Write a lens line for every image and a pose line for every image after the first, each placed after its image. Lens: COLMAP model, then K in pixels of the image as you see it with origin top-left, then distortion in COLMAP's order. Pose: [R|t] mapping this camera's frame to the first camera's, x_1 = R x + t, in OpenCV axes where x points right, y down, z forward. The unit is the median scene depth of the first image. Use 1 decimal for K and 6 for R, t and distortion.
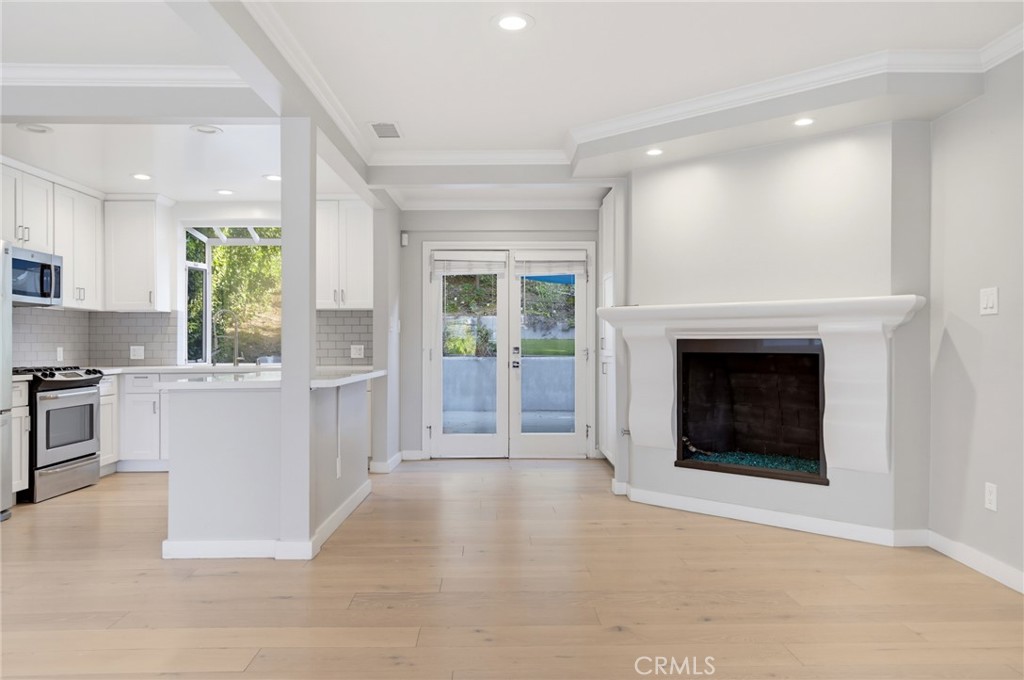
lens RADIAL K [[723.5, 0, 512.0], [0, 723.5, 340.0], [0, 0, 1]] dist [0.001955, -0.001008]
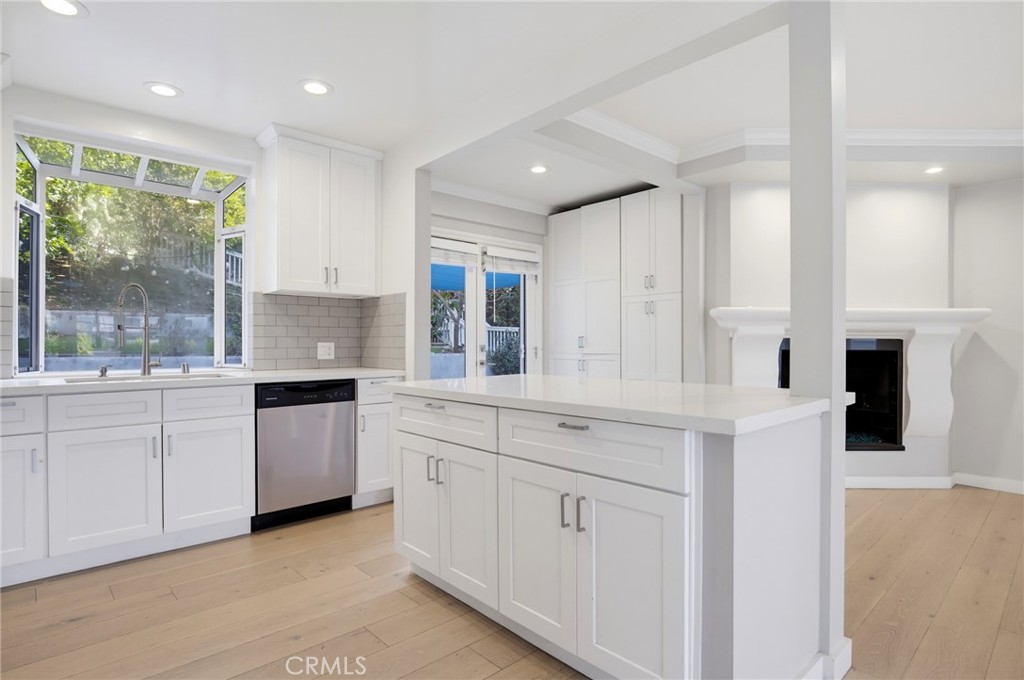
lens RADIAL K [[532.2, 0, 509.7], [0, 532.2, 344.9], [0, 0, 1]] dist [-0.017624, 0.000346]
pose [[0.751769, 0.001415, 0.659425, -0.446978], [-0.007142, 0.999957, 0.005996, 0.004882], [-0.659388, -0.009217, 0.751747, 0.458295]]
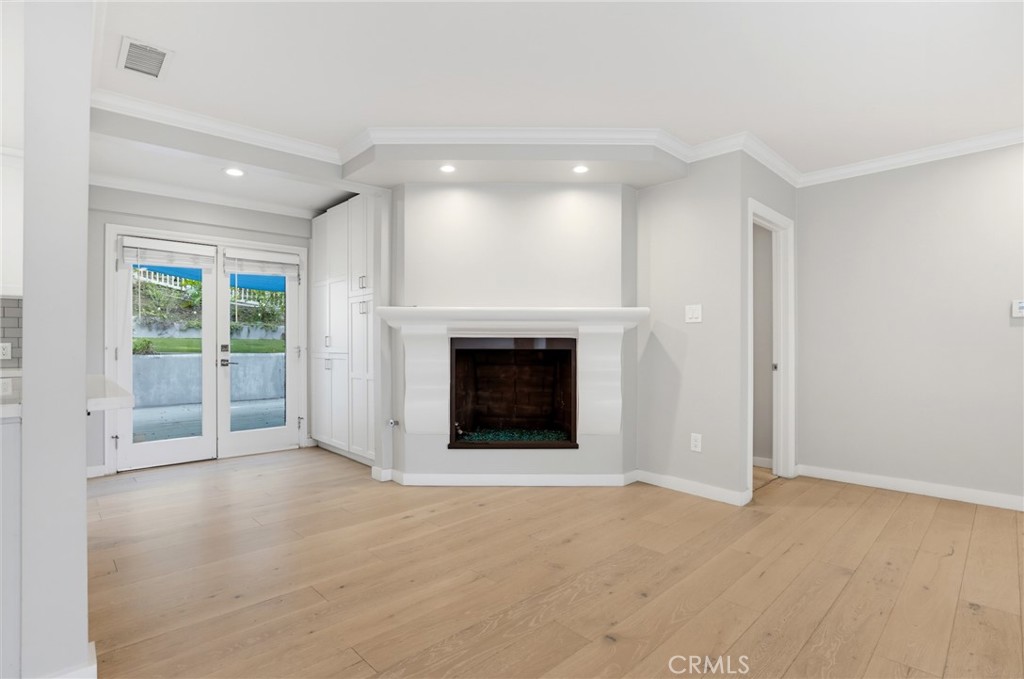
lens RADIAL K [[491.4, 0, 515.1], [0, 491.4, 343.2], [0, 0, 1]] dist [-0.025228, -0.000259]
pose [[0.736876, 0.000396, 0.676028, -0.156062], [-0.004584, 0.999980, 0.004411, 0.002618], [-0.676013, -0.006349, 0.736863, 0.252368]]
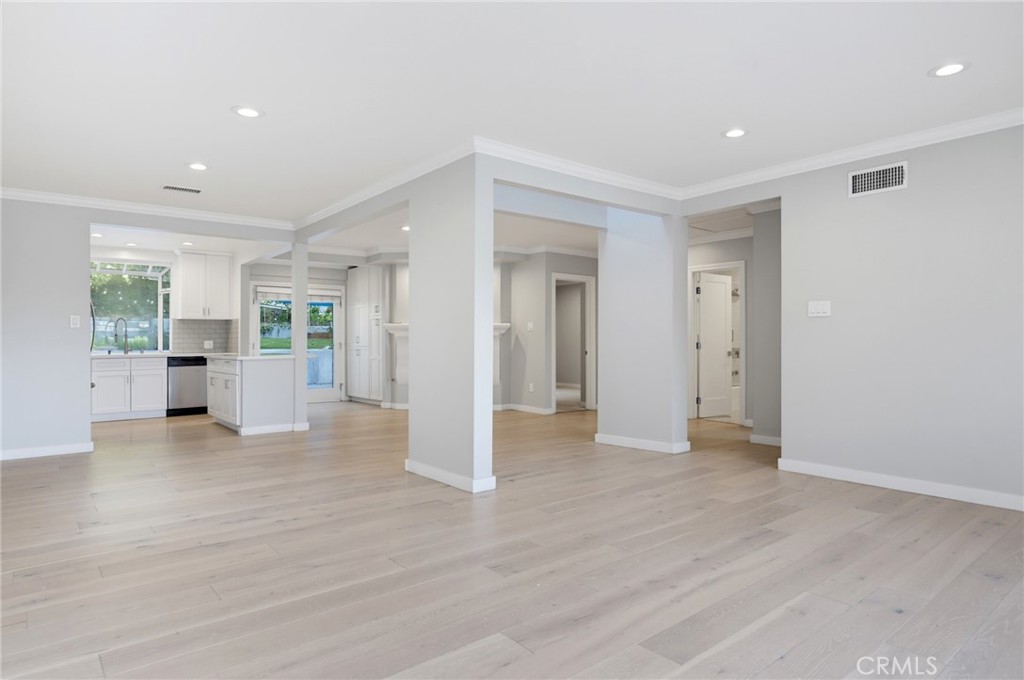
lens RADIAL K [[596.6, 0, 512.0], [0, 596.6, 340.0], [0, 0, 1]] dist [-0.005761, -0.000694]
pose [[0.785977, 0.001603, 0.618254, -0.521333], [-0.003123, 0.999994, 0.001378, 0.001369], [-0.618248, -0.003014, 0.785977, -0.512906]]
